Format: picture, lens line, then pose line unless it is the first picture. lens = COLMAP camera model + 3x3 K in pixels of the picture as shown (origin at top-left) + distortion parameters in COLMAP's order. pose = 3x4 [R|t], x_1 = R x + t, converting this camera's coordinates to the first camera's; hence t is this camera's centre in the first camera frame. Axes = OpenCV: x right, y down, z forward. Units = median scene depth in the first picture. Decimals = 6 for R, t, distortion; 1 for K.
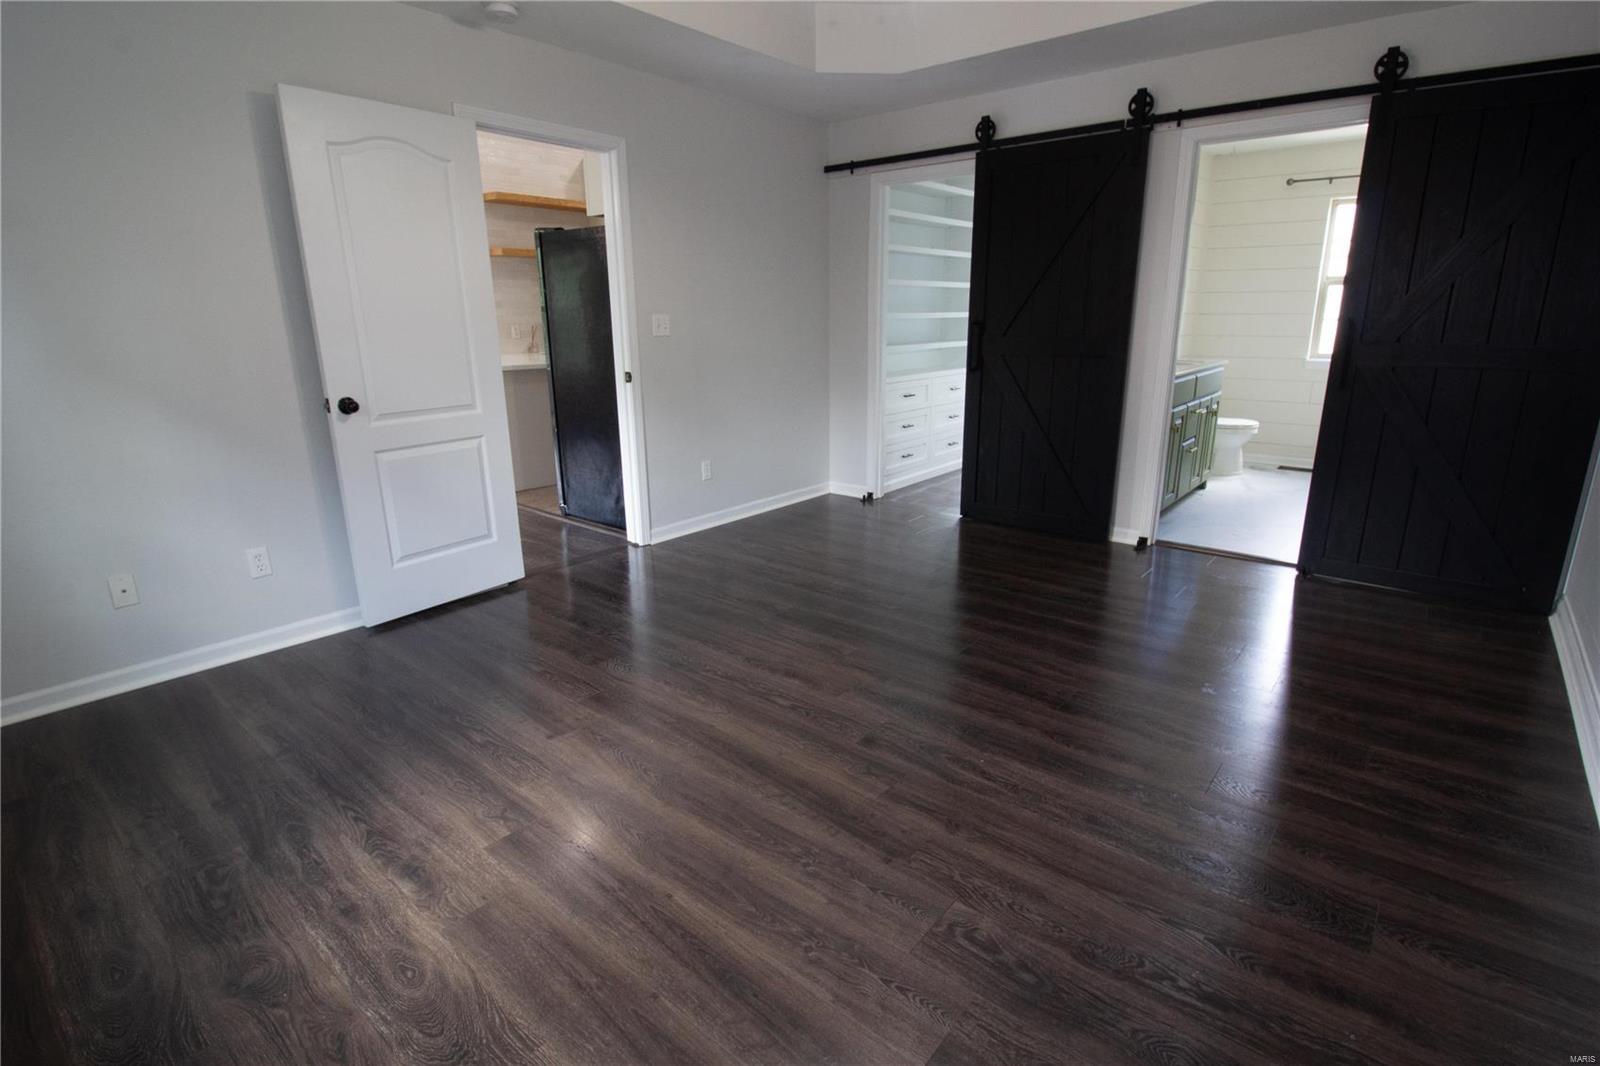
lens RADIAL K [[770.5, 0, 805.9], [0, 770.5, 527.0], [0, 0, 1]] dist [0.005016, -0.017802]
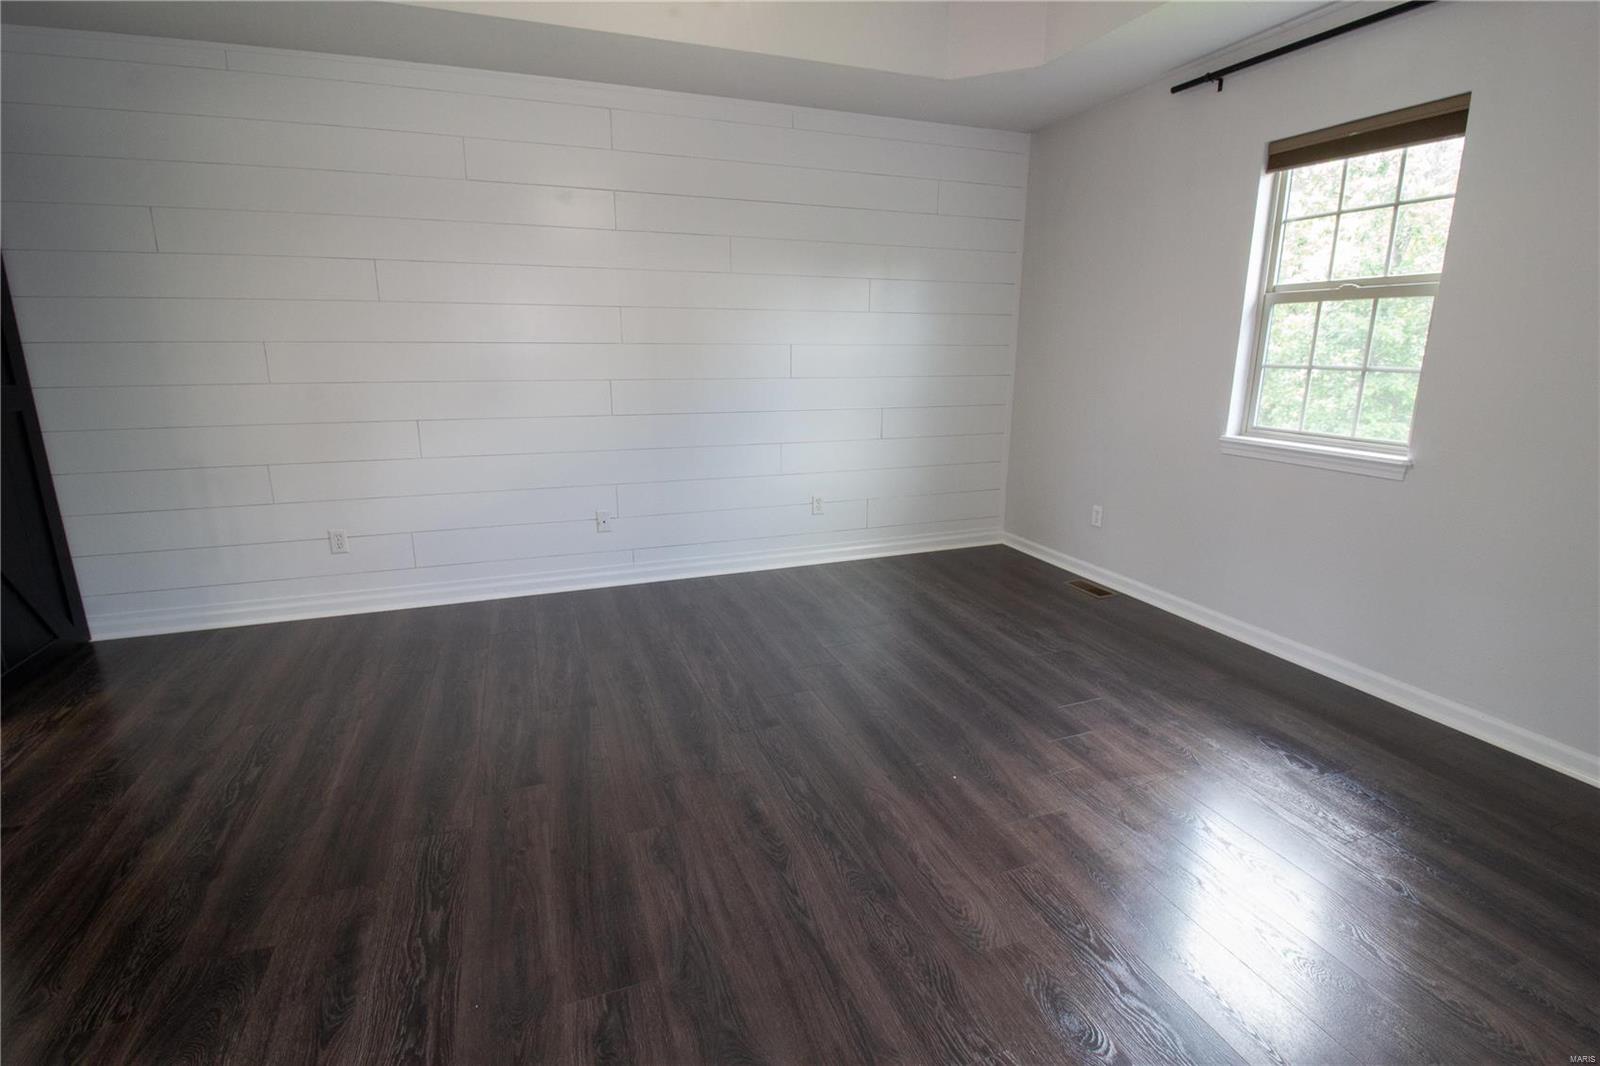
lens RADIAL K [[742.3, 0, 805.2], [0, 742.3, 526.6], [0, 0, 1]] dist [0.004139, -0.013996]
pose [[-0.870973, -0.111047, 0.478618, -0.362518], [0.135856, 0.881716, 0.451797, -0.367112], [-0.472175, 0.458526, -0.752864, 1.332863]]
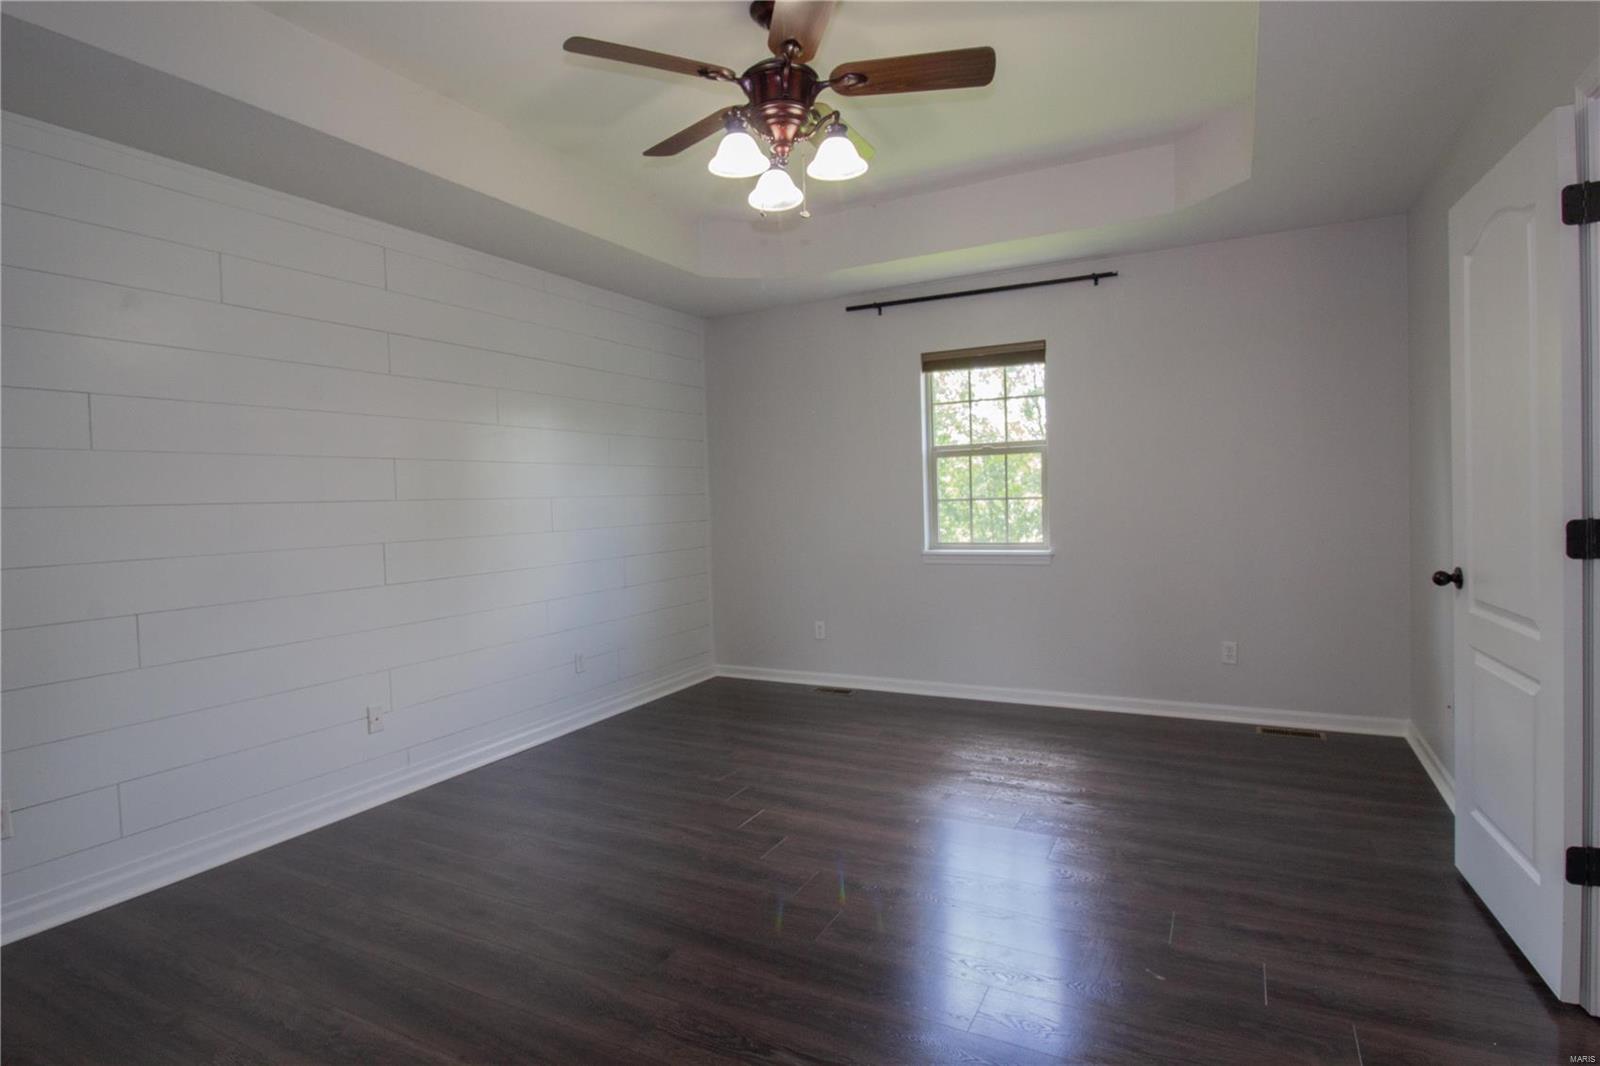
lens RADIAL K [[818.7, 0, 806.3], [0, 818.7, 525.6], [0, 0, 1]] dist [-0.016092, -0.001084]
pose [[-0.976939, 0.046058, -0.208493, 0.220460], [-0.019292, 0.953424, 0.301015, -0.449217], [0.212646, 0.298096, -0.930549, 1.630601]]
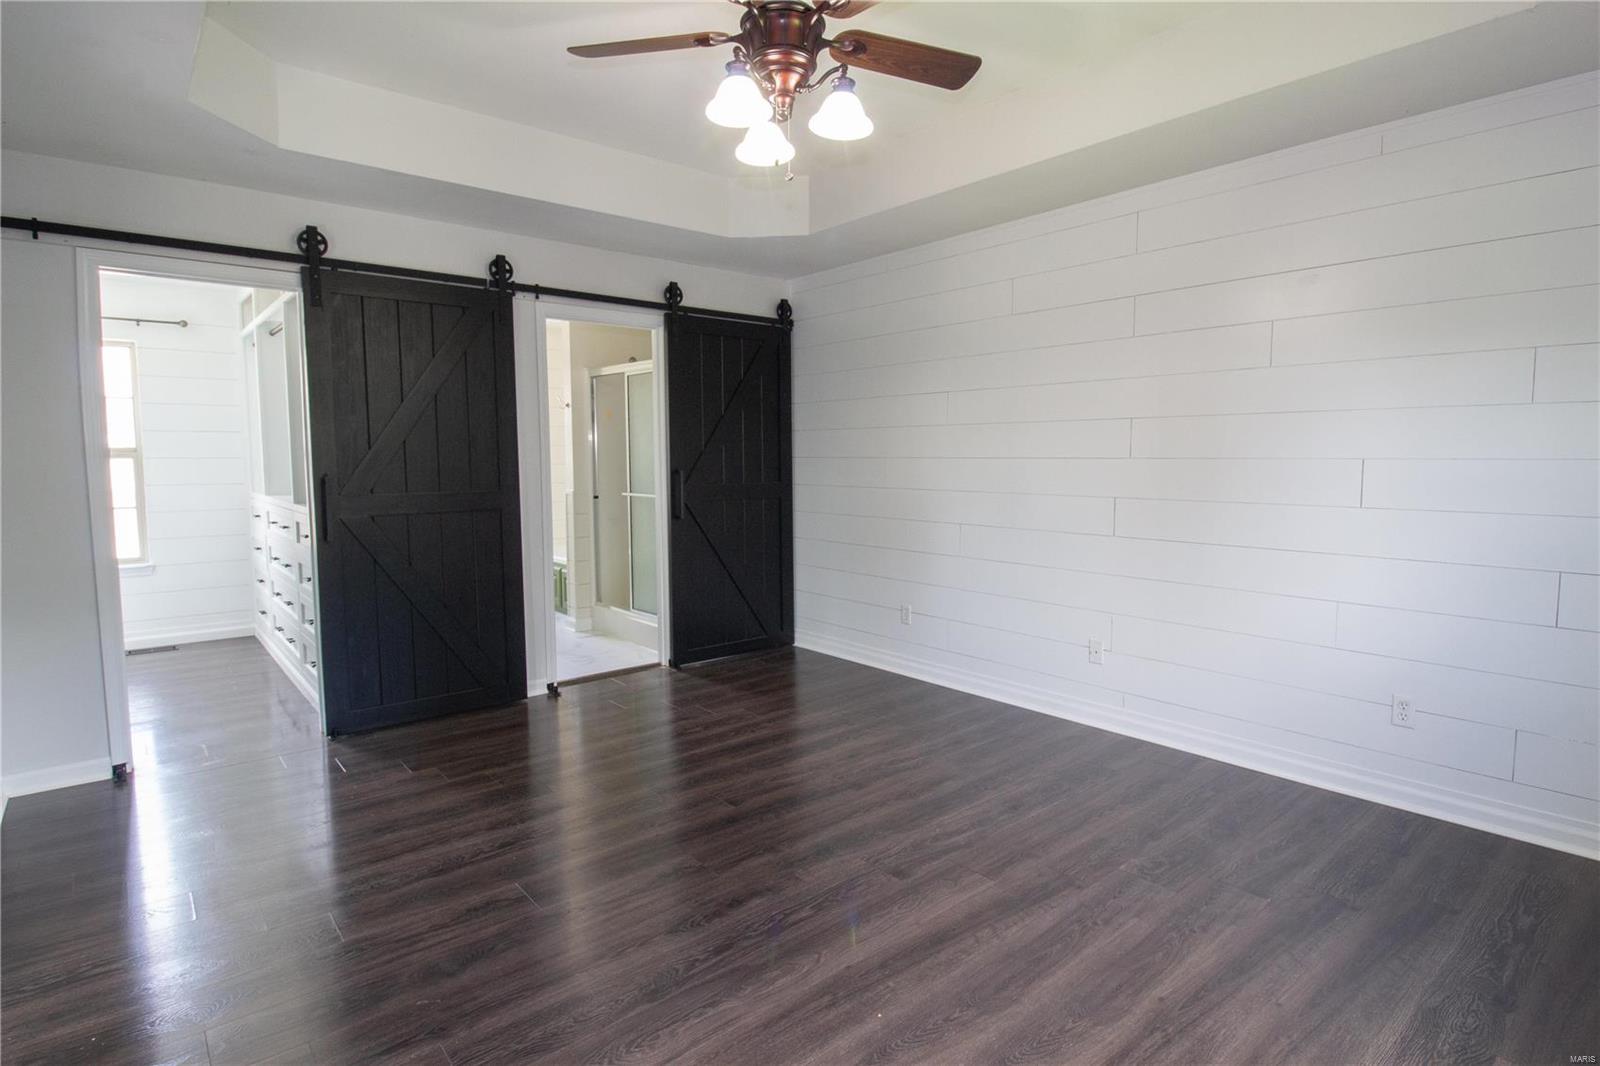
lens RADIAL K [[818.7, 0, 806.3], [0, 818.7, 525.6], [0, 0, 1]] dist [-0.016092, -0.001084]
pose [[0.172531, -0.074114, 0.982212, -0.768954], [0.266127, 0.963588, 0.025962, -0.178418], [-0.948372, 0.256914, 0.185973, 0.642718]]
